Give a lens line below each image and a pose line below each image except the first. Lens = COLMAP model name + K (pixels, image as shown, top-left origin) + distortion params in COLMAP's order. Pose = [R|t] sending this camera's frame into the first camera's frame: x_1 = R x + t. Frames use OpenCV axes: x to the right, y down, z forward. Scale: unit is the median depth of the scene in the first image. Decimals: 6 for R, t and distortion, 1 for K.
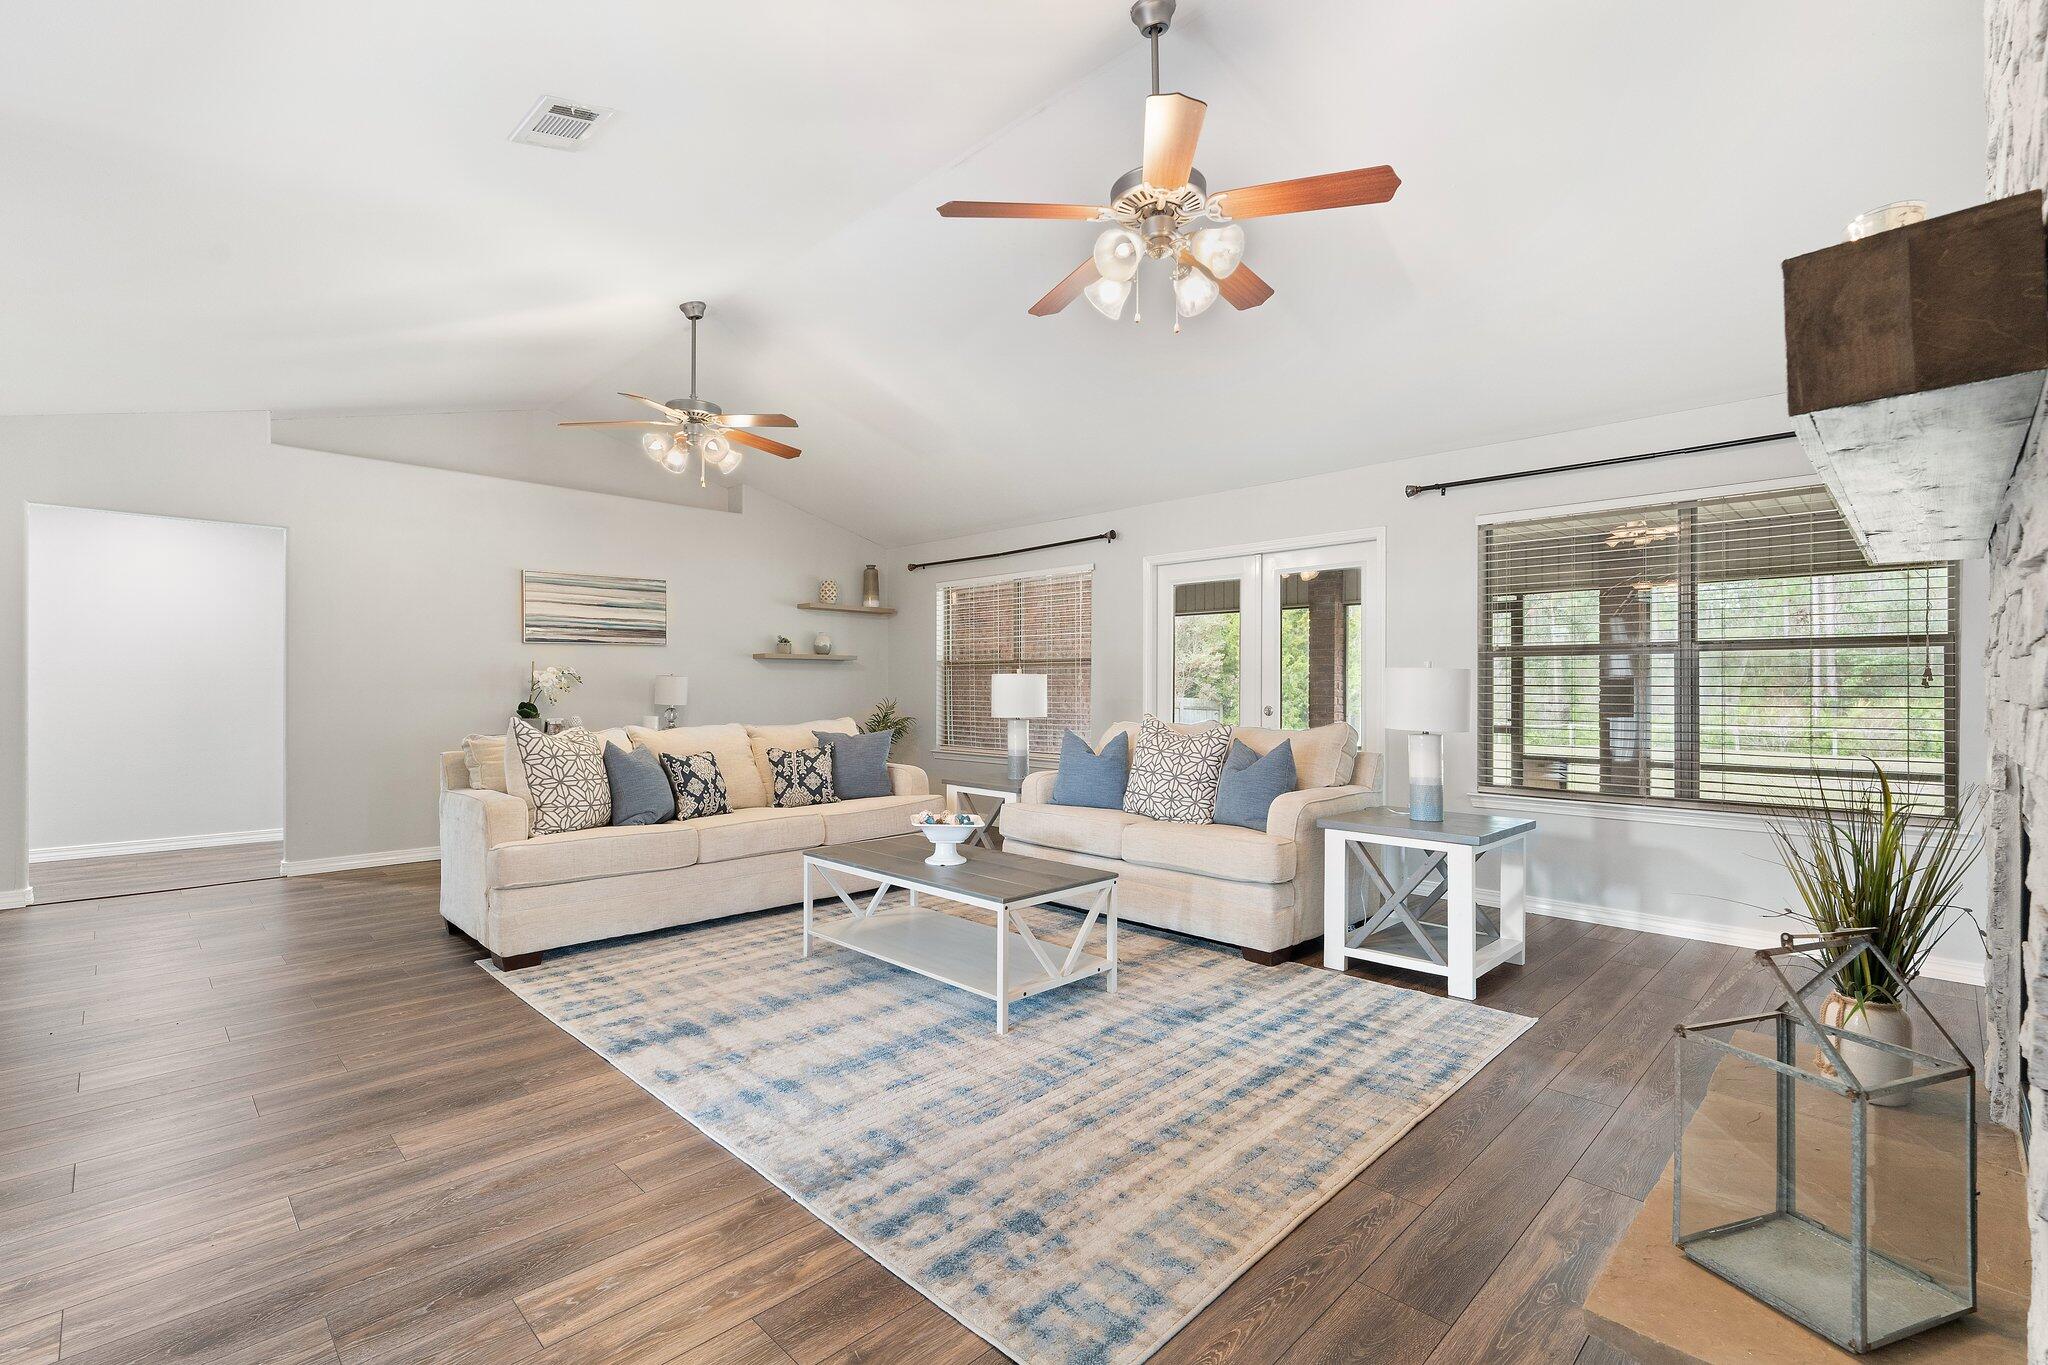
lens RADIAL K [[934.6, 0, 1068.3], [0, 934.6, 680.9], [0, 0, 1]] dist [0.009117, 0.000100]
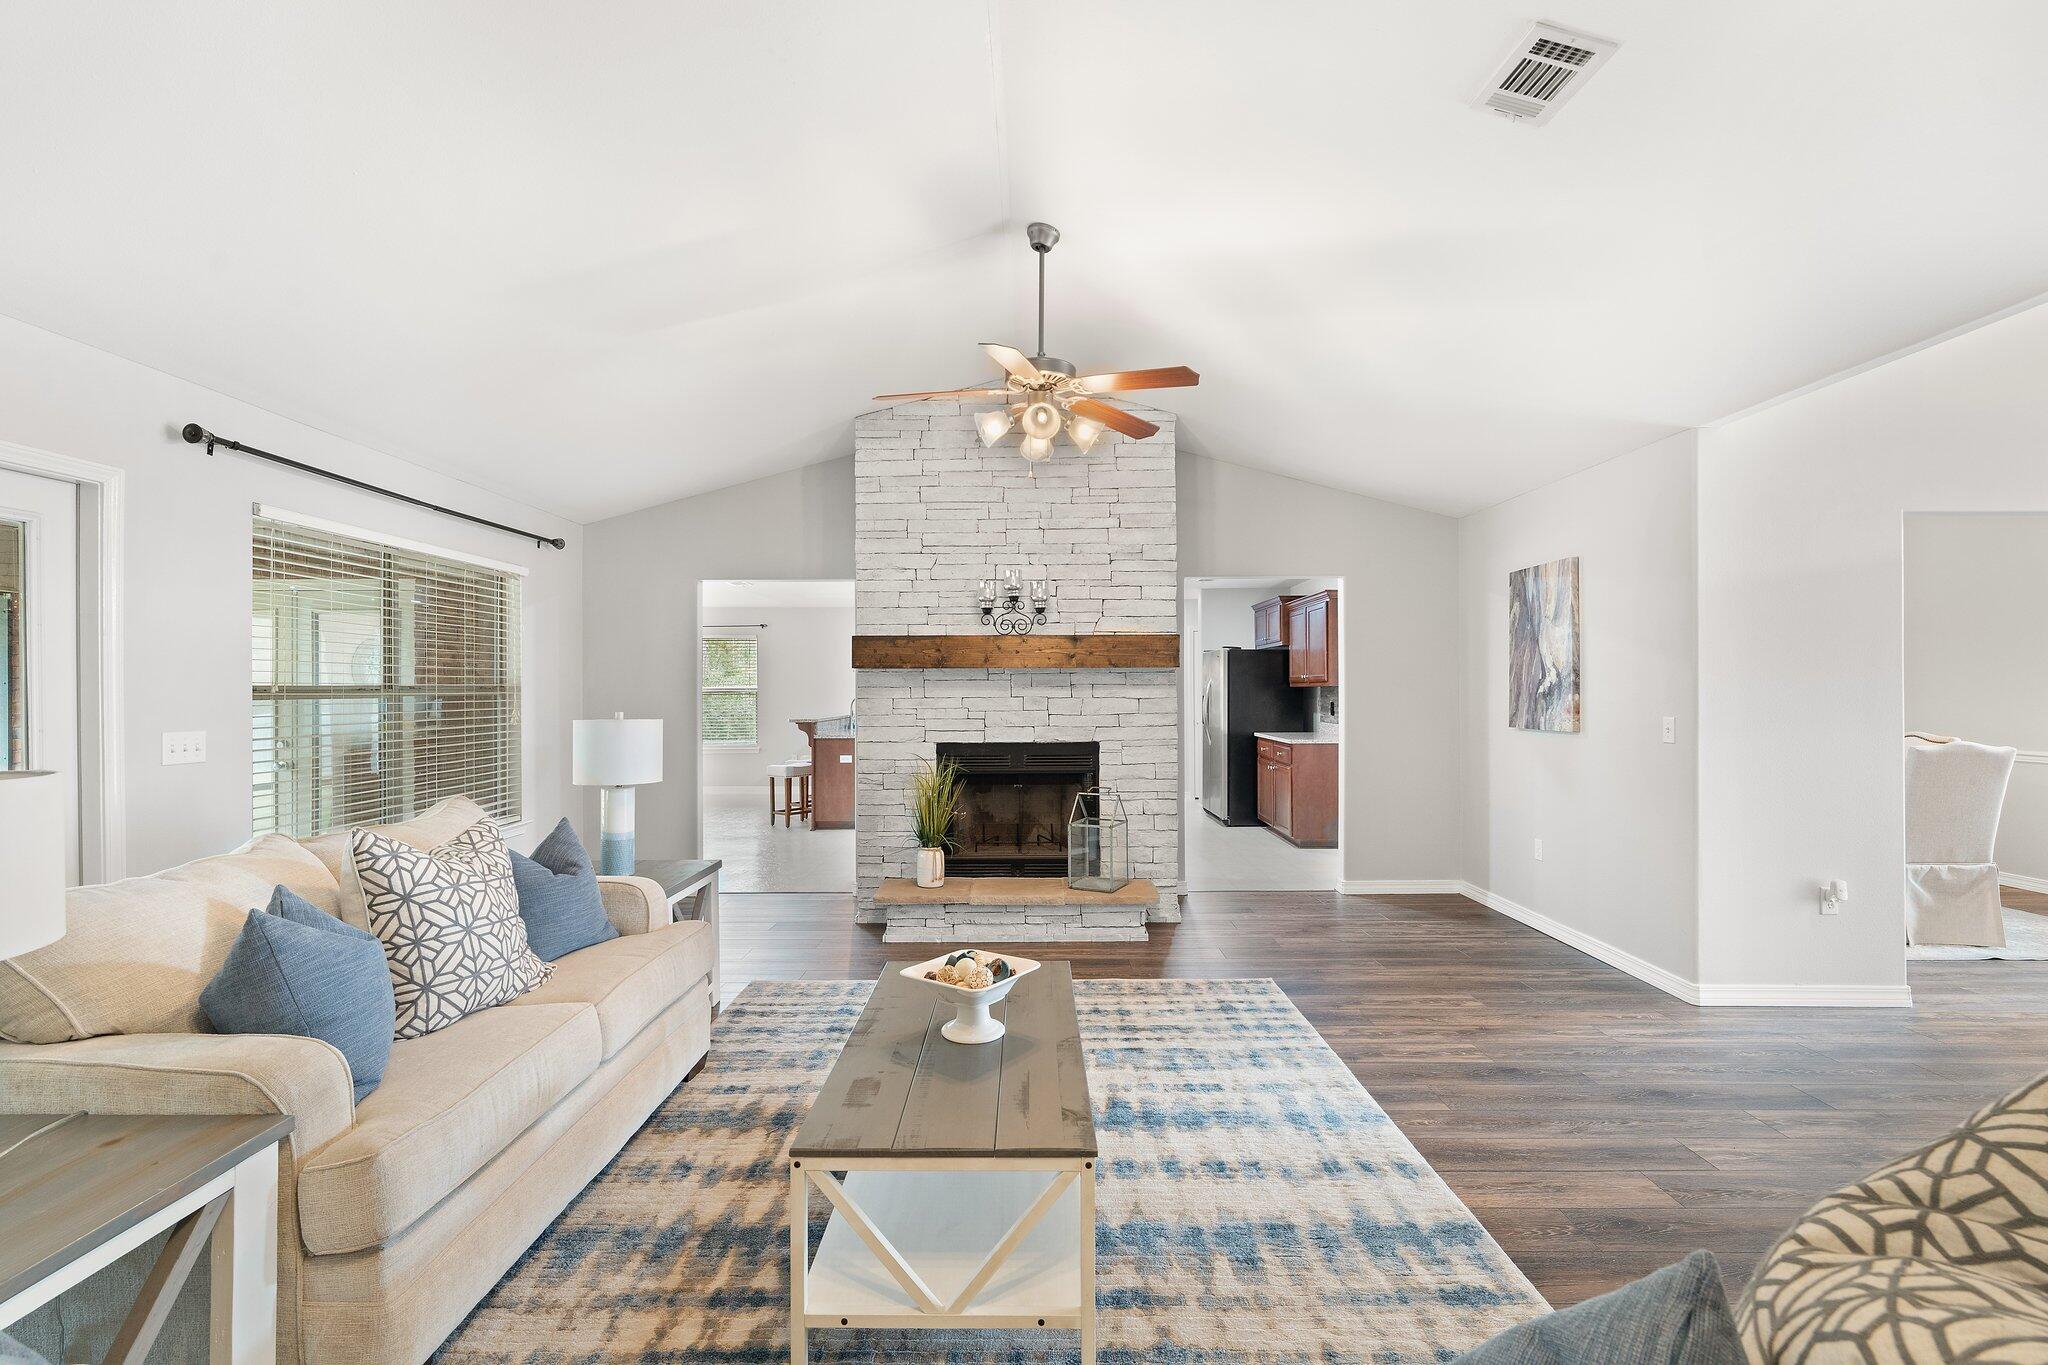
lens RADIAL K [[890.8, 0, 1042.1], [0, 890.8, 691.7], [0, 0, 1]] dist [0.007535, -0.001827]
pose [[-0.683947, 0.002793, 0.729526, -0.795548], [0.003853, 0.999993, -0.000216, -0.050225], [-0.729521, 0.002663, -0.683953, 1.797537]]
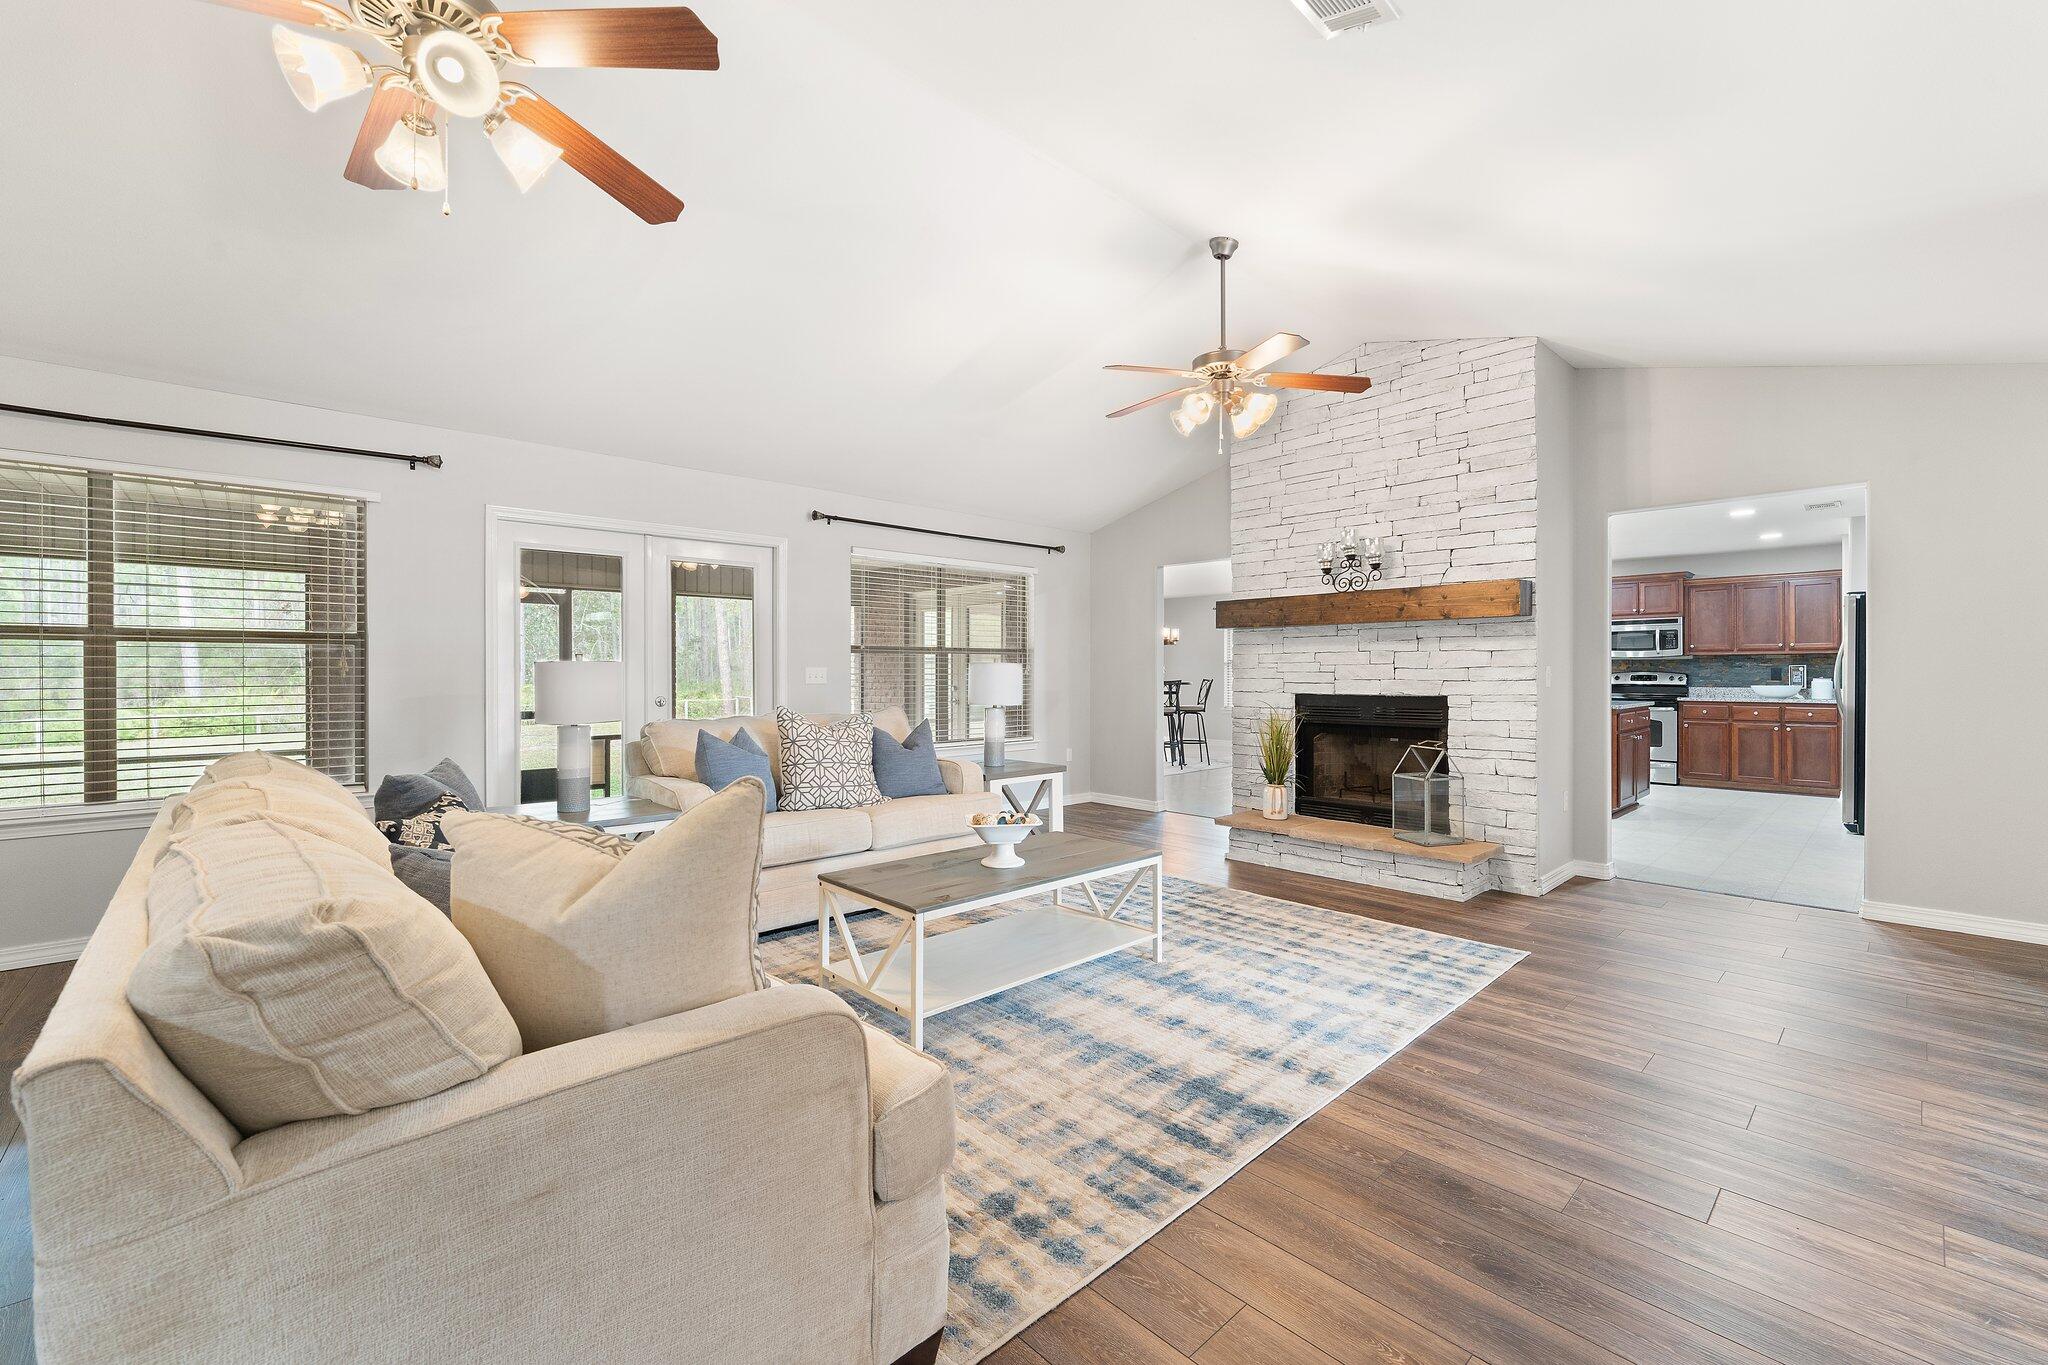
lens RADIAL K [[829.7, 0, 1029.1], [0, 829.7, 672.4], [0, 0, 1]] dist [-0.000996, 0.000487]
pose [[0.050603, -0.000634, 0.998719, -1.243397], [0.000234, 1.000000, 0.000623, 0.004666], [-0.998719, 0.000202, 0.050603, 1.208698]]
